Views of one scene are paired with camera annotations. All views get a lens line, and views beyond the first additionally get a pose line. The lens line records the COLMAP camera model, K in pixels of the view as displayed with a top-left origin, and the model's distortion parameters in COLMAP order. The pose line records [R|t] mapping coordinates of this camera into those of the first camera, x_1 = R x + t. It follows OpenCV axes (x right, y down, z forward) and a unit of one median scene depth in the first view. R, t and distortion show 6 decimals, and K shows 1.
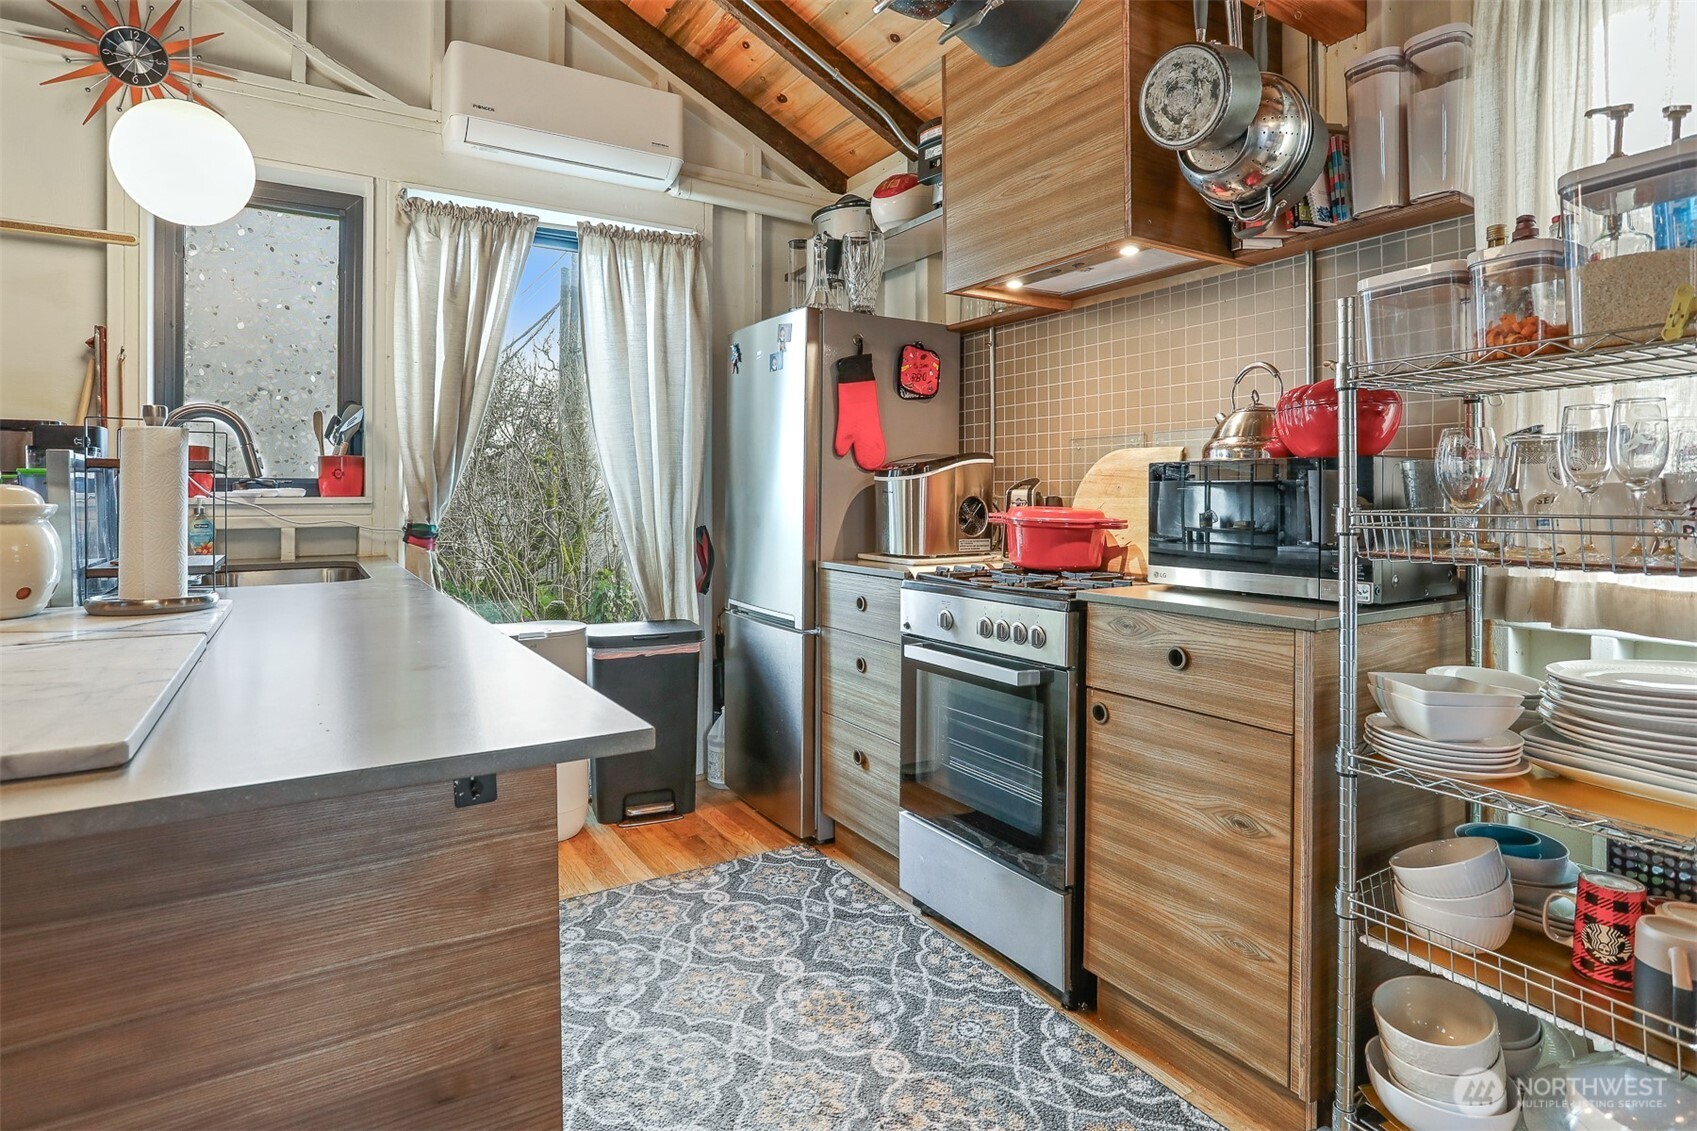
lens RADIAL K [[869.2, 0, 867.5], [0, 869.2, 495.0], [0, 0, 1]] dist [-0.085833, 0.043829]
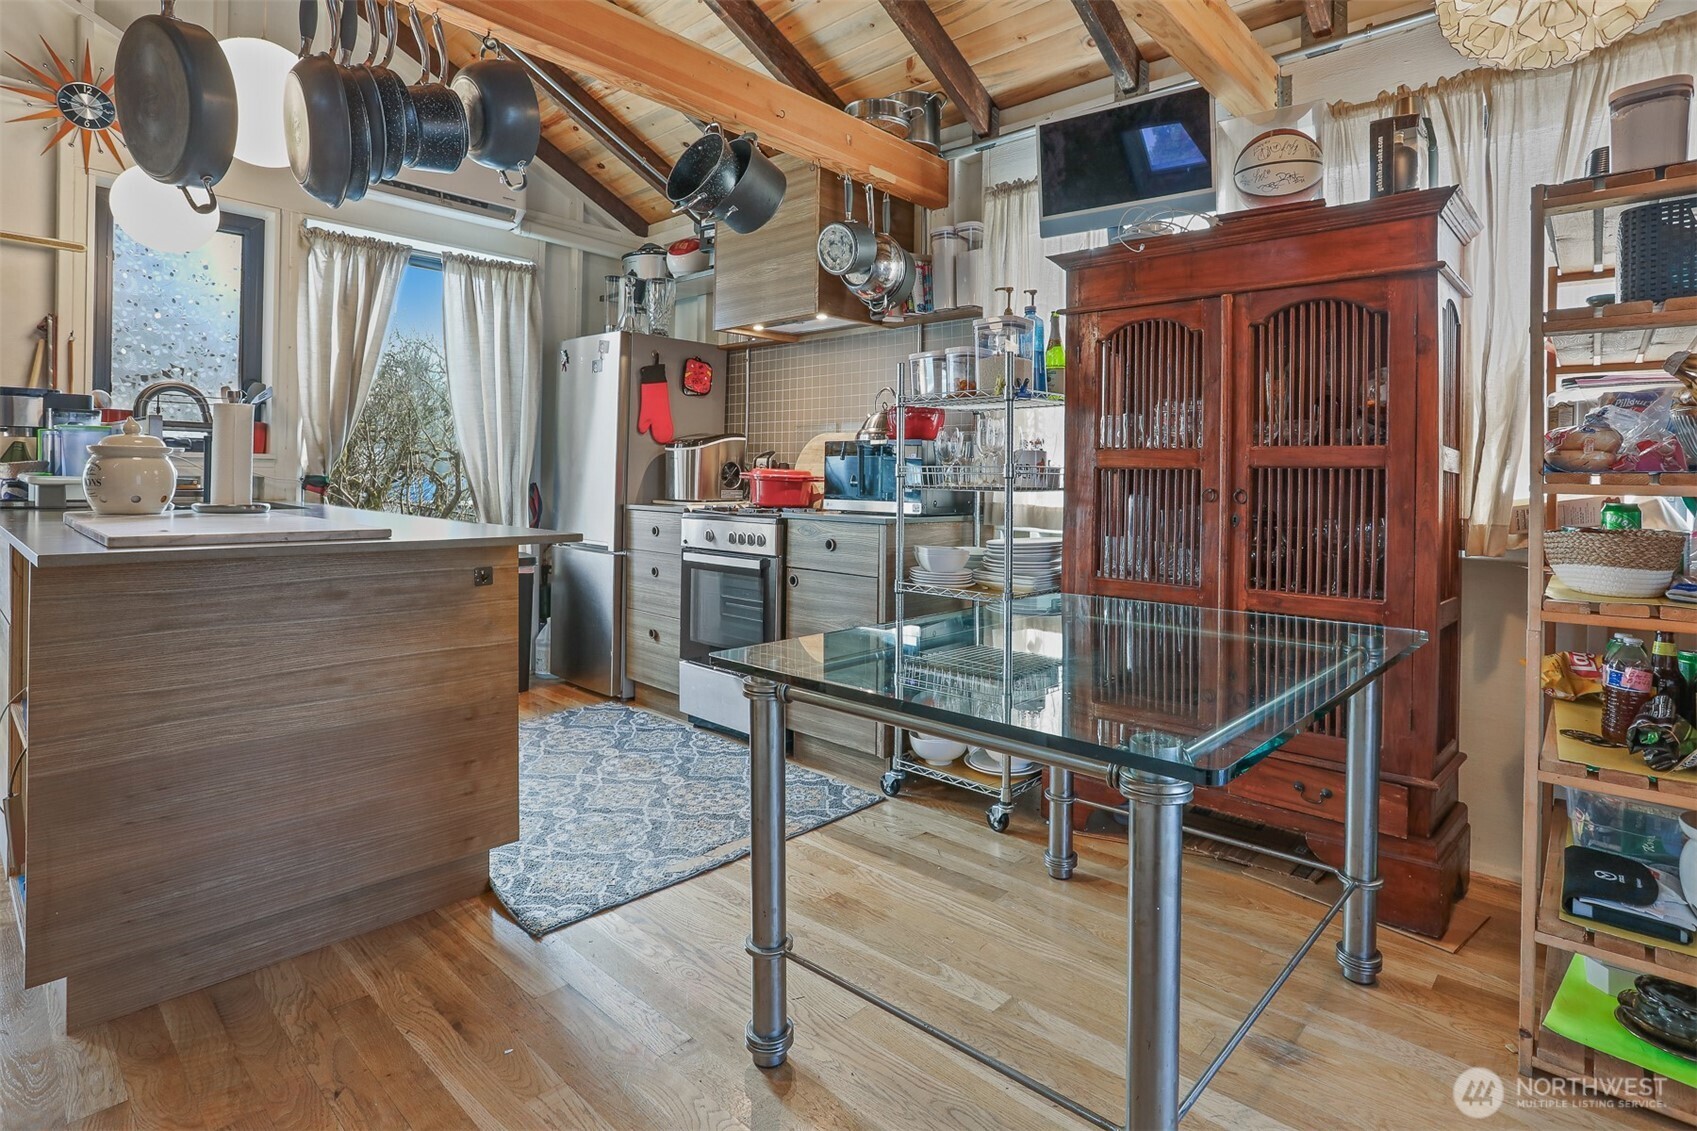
lens RADIAL K [[869.2, 0, 867.5], [0, 869.2, 495.0], [0, 0, 1]] dist [-0.085833, 0.043829]
pose [[0.970557, 0.013461, 0.240496, -0.011298], [-0.018488, 0.999655, 0.018659, 0.026470], [-0.240162, -0.022556, 0.970471, -0.527382]]
